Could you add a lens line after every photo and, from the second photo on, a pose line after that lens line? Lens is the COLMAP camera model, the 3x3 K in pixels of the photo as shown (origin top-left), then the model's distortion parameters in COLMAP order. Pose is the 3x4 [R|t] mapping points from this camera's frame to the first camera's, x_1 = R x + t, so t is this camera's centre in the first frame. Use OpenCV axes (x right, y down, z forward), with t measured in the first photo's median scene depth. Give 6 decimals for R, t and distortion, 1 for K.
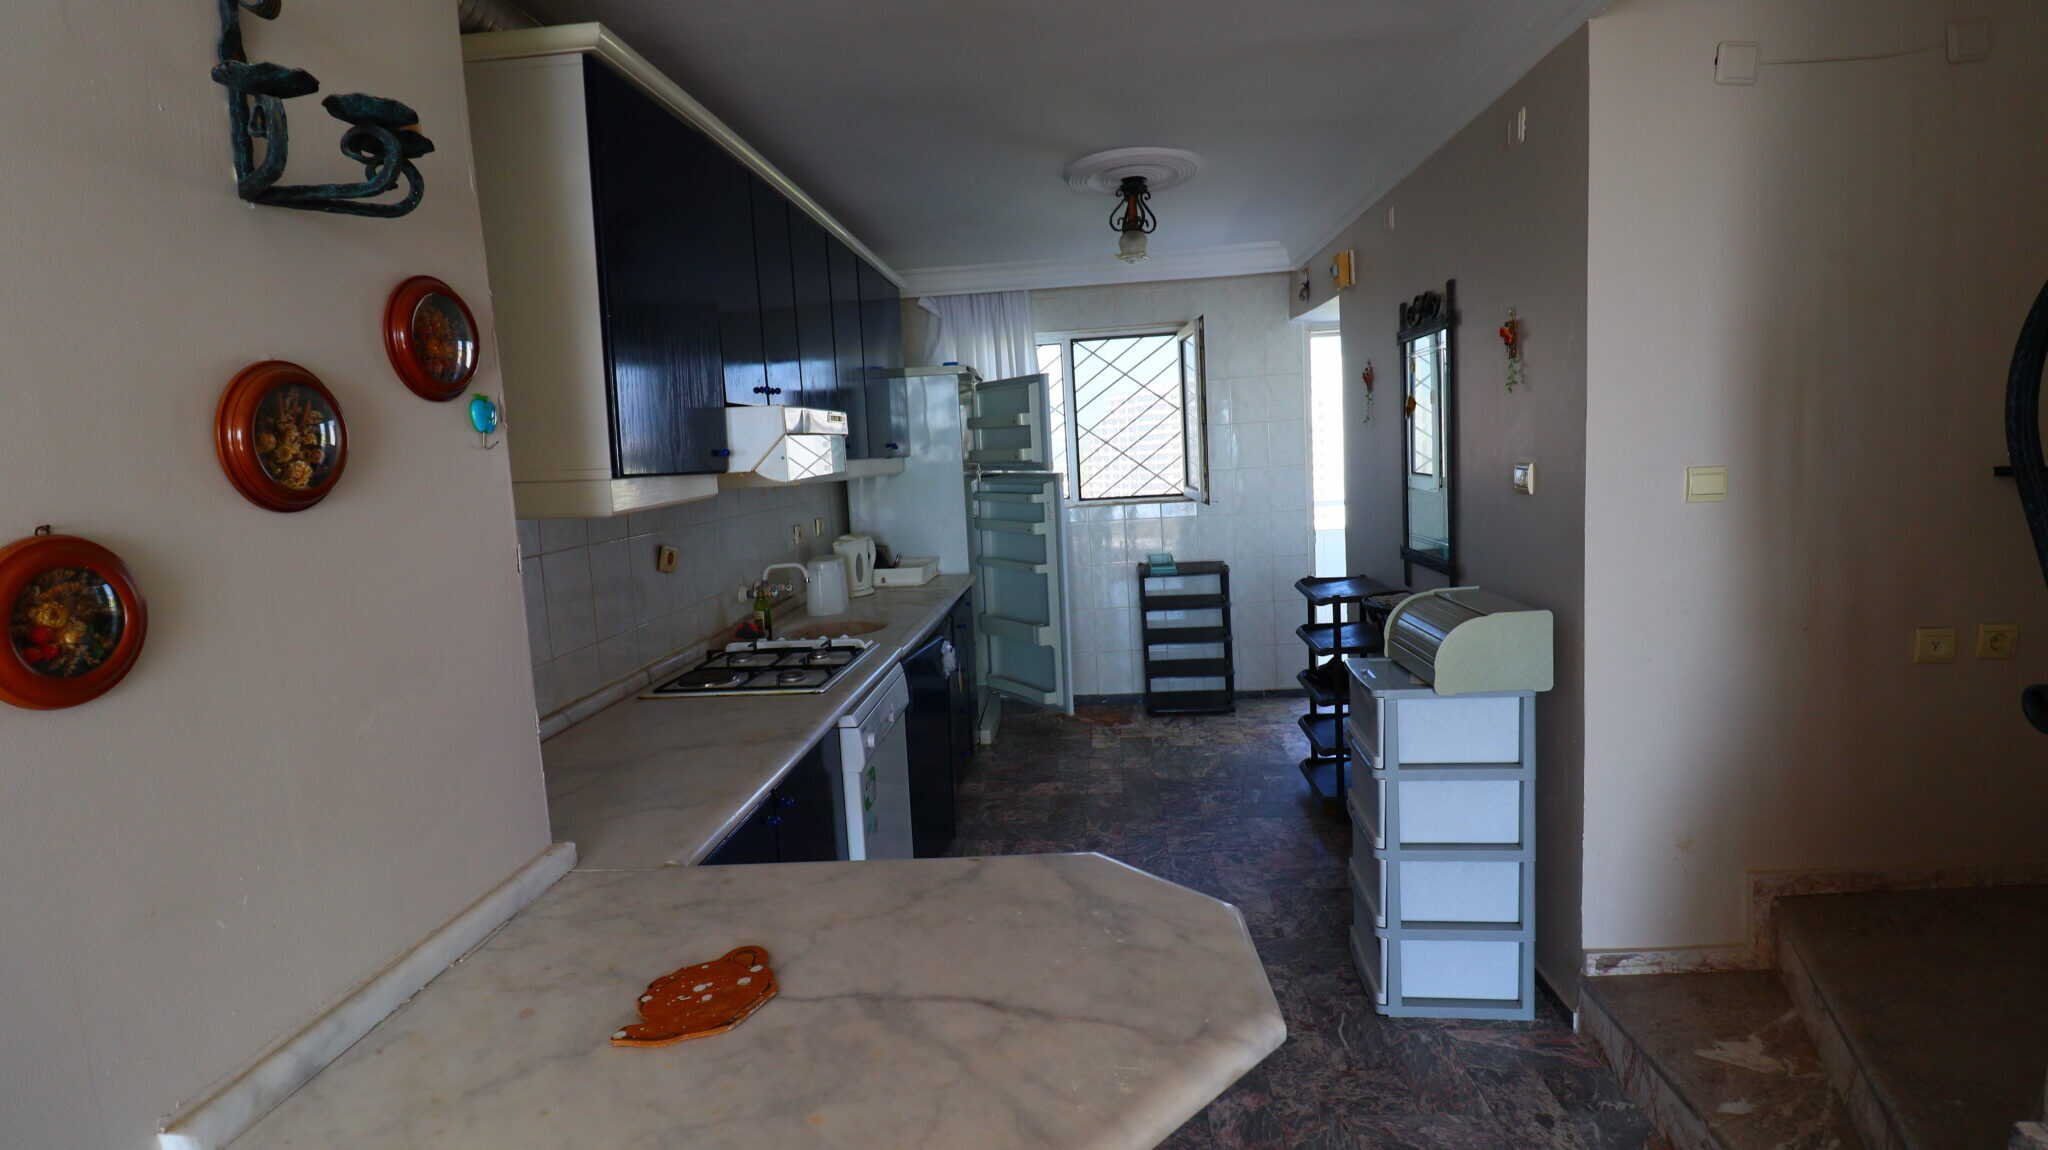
lens RADIAL K [[942.0, 0, 1018.2], [0, 942.0, 558.6], [0, 0, 1]] dist [0.000493, -0.013848]
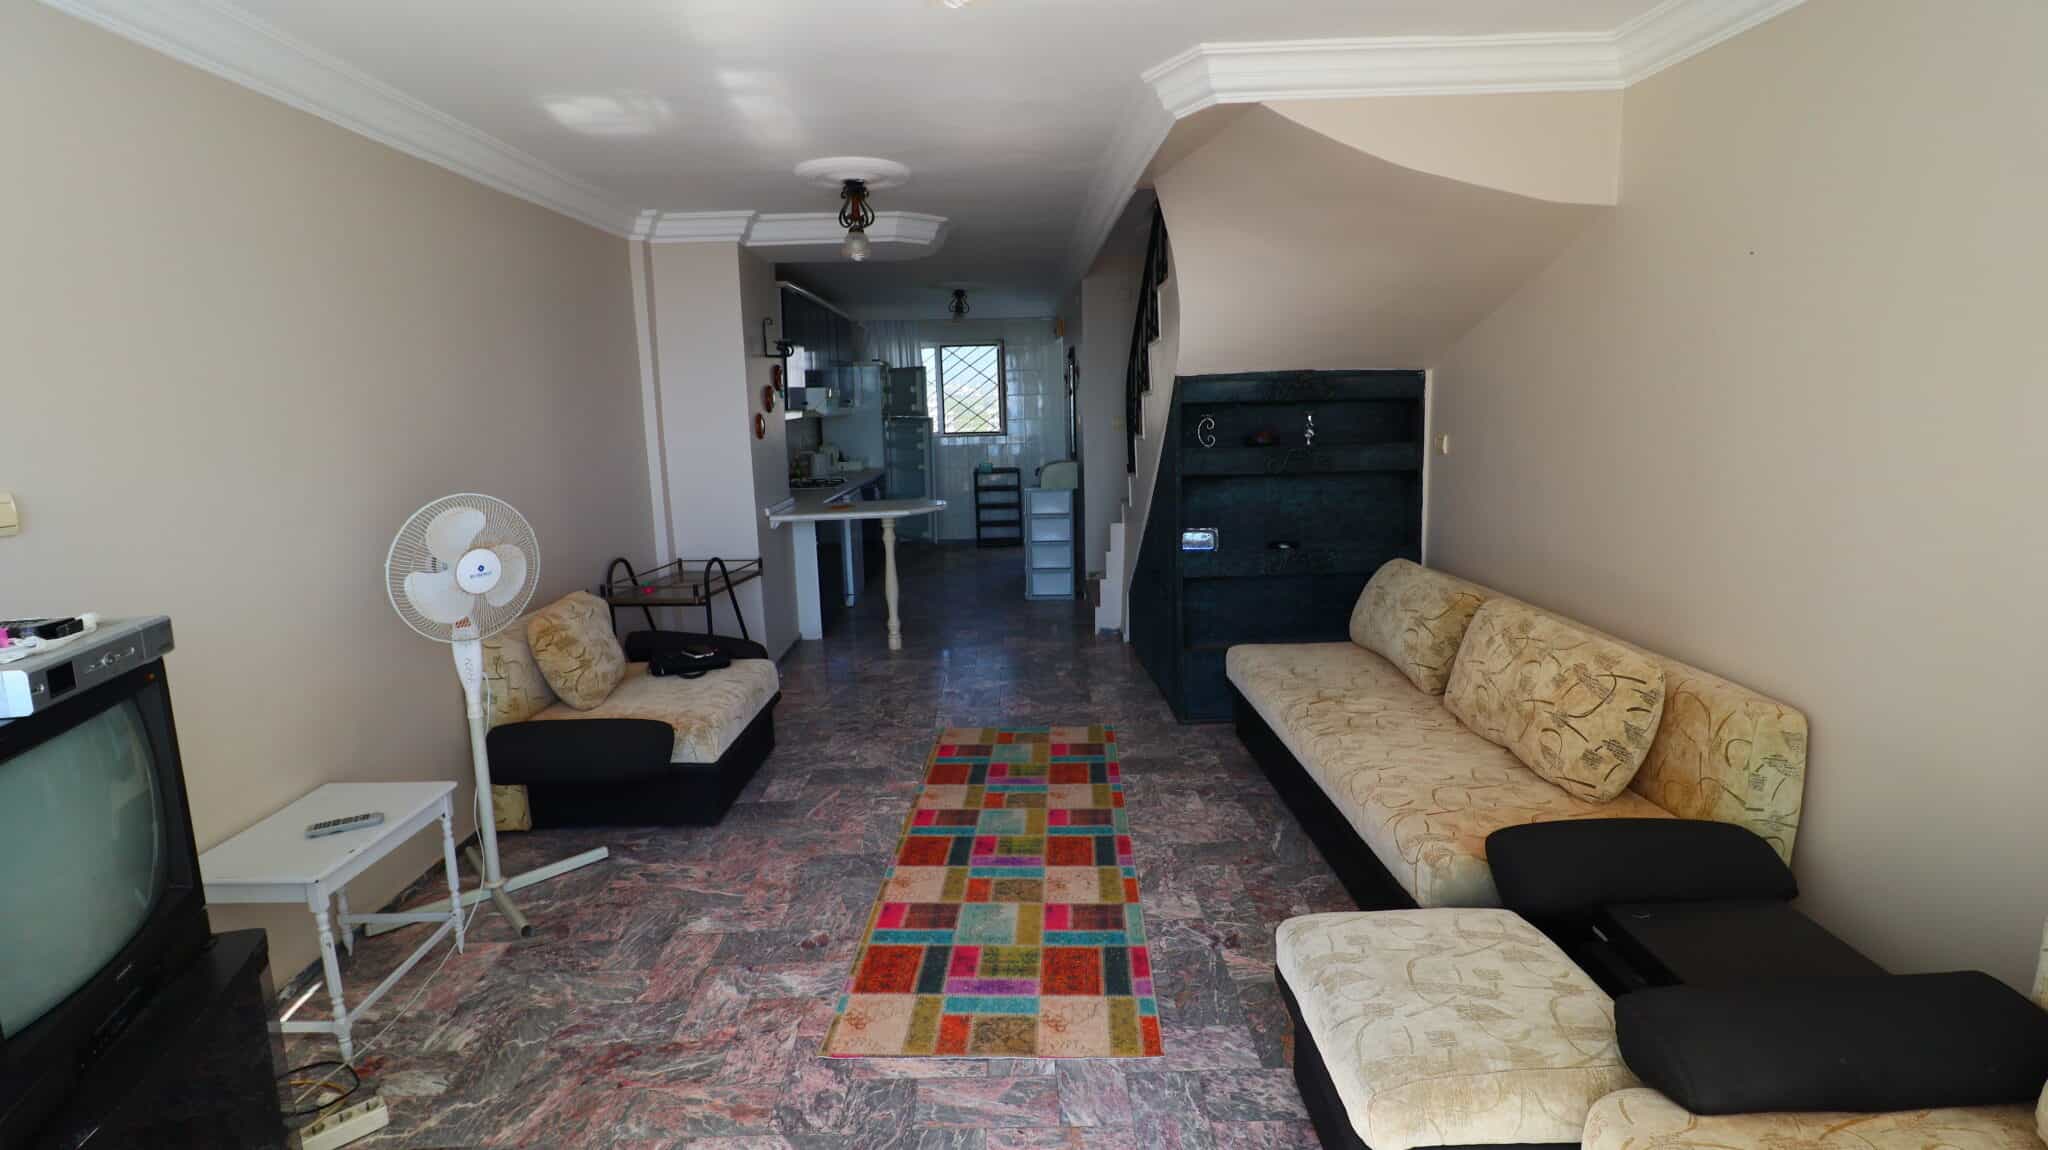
lens RADIAL K [[942.0, 0, 1018.2], [0, 942.0, 558.6], [0, 0, 1]] dist [0.000493, -0.013848]
pose [[0.994598, 0.013130, 0.102964, 0.024291], [-0.017824, 0.998837, 0.044806, 0.104511], [-0.102256, -0.046399, 0.993675, -0.922027]]
